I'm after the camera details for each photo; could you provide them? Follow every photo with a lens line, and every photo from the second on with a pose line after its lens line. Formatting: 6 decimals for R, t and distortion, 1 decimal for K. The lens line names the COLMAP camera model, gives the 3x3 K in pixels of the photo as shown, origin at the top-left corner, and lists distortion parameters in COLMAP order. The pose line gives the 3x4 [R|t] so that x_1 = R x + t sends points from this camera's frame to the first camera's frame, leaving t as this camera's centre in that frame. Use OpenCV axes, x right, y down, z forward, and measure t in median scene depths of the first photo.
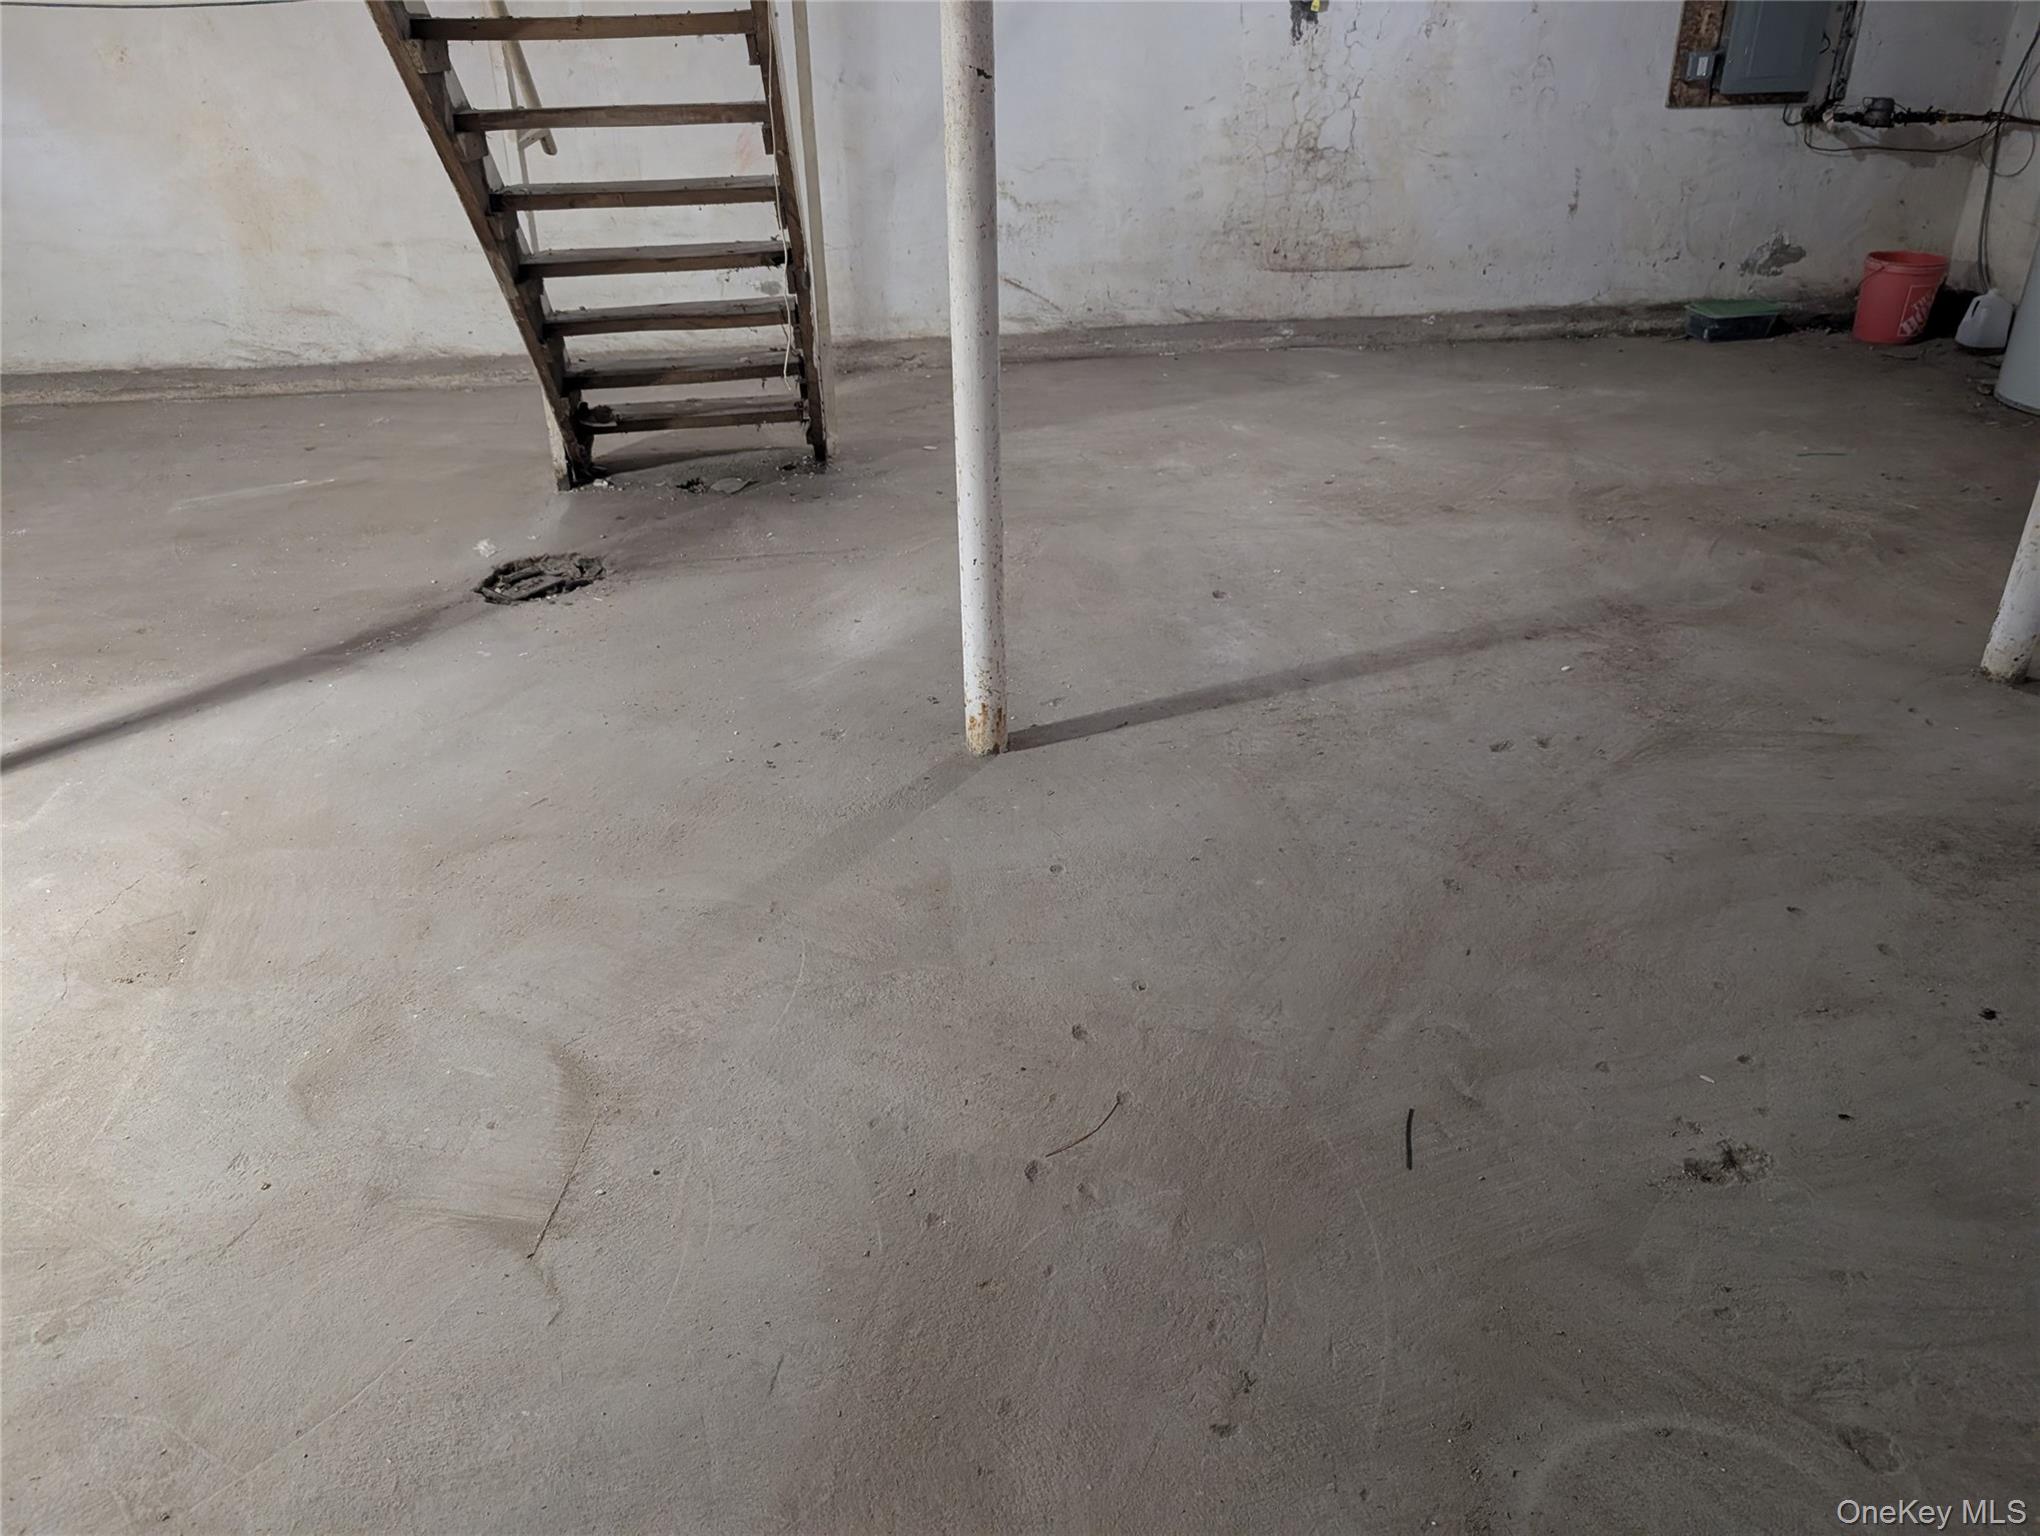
lens RADIAL K [[1480.3, 0, 1020.0], [0, 1480.3, 768.0], [0, 0, 1]] dist [-0.006735, -0.000992]
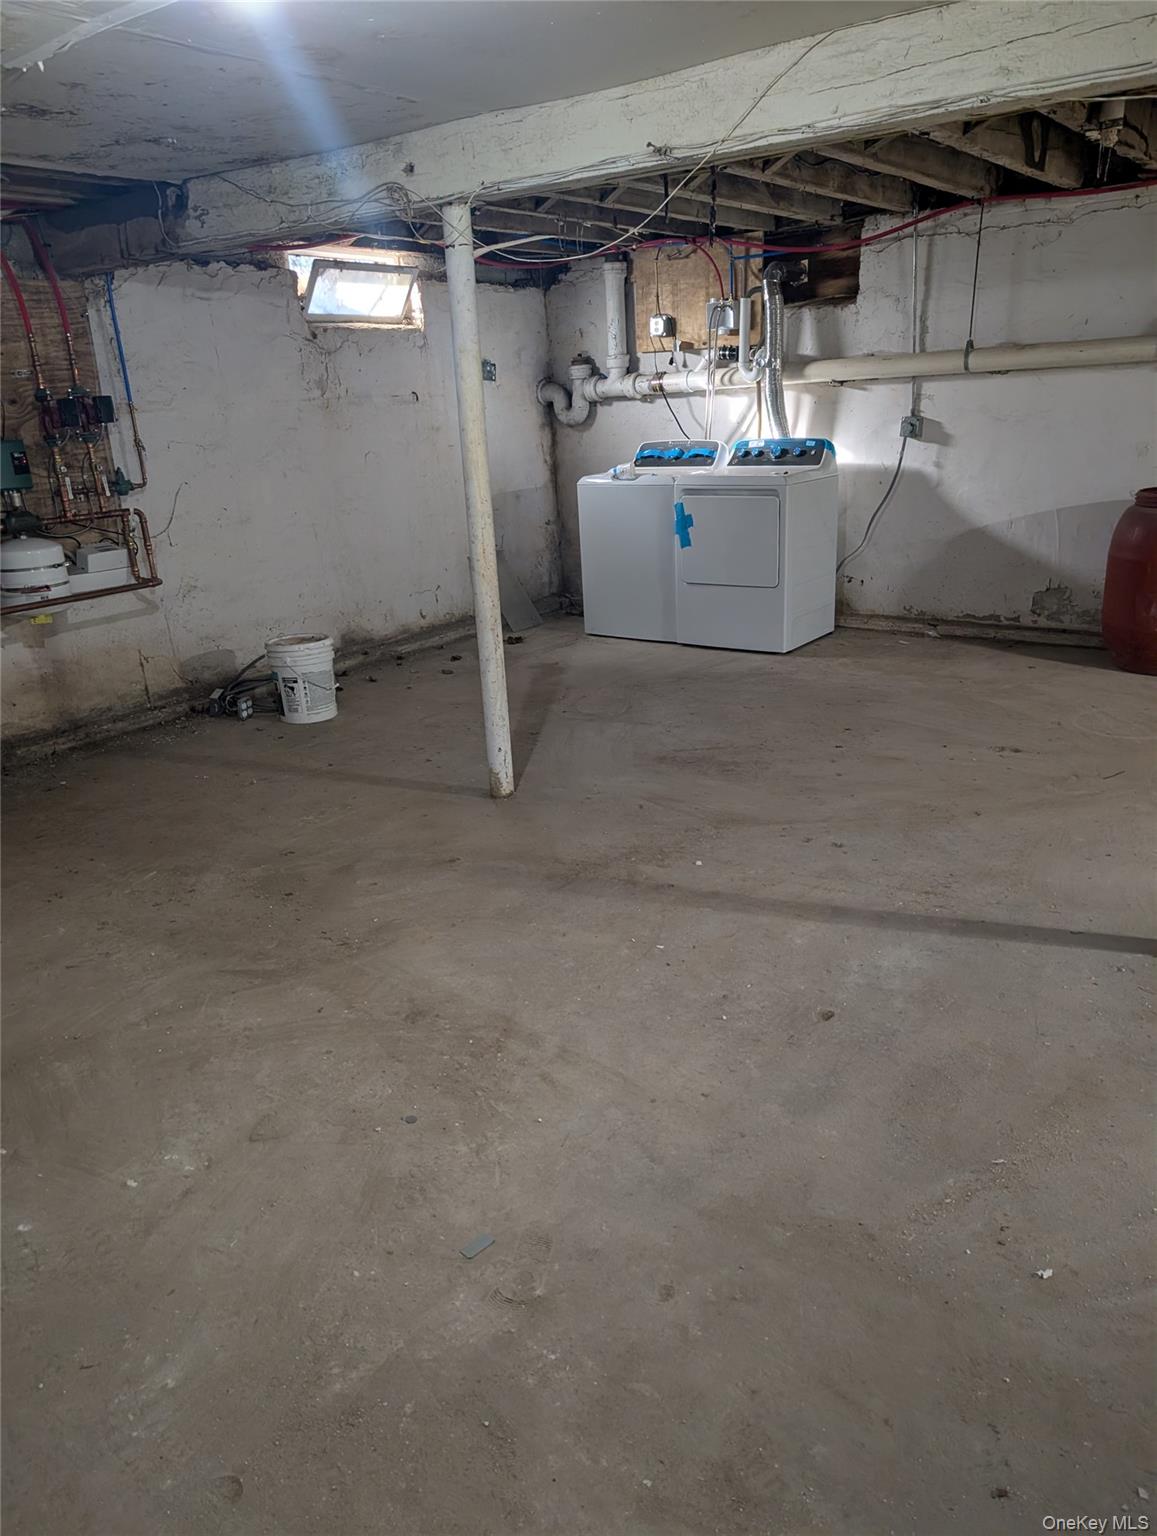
lens RADIAL K [[1088.2, 0, 578.5], [0, 1088.2, 768.0], [0, 0, 1]] dist [0.042310, -0.043265]
pose [[-0.730958, -0.170434, 0.660797, -0.186091], [0.382234, 0.699912, 0.603341, -0.754302], [-0.565329, 0.693596, -0.446461, 1.420482]]
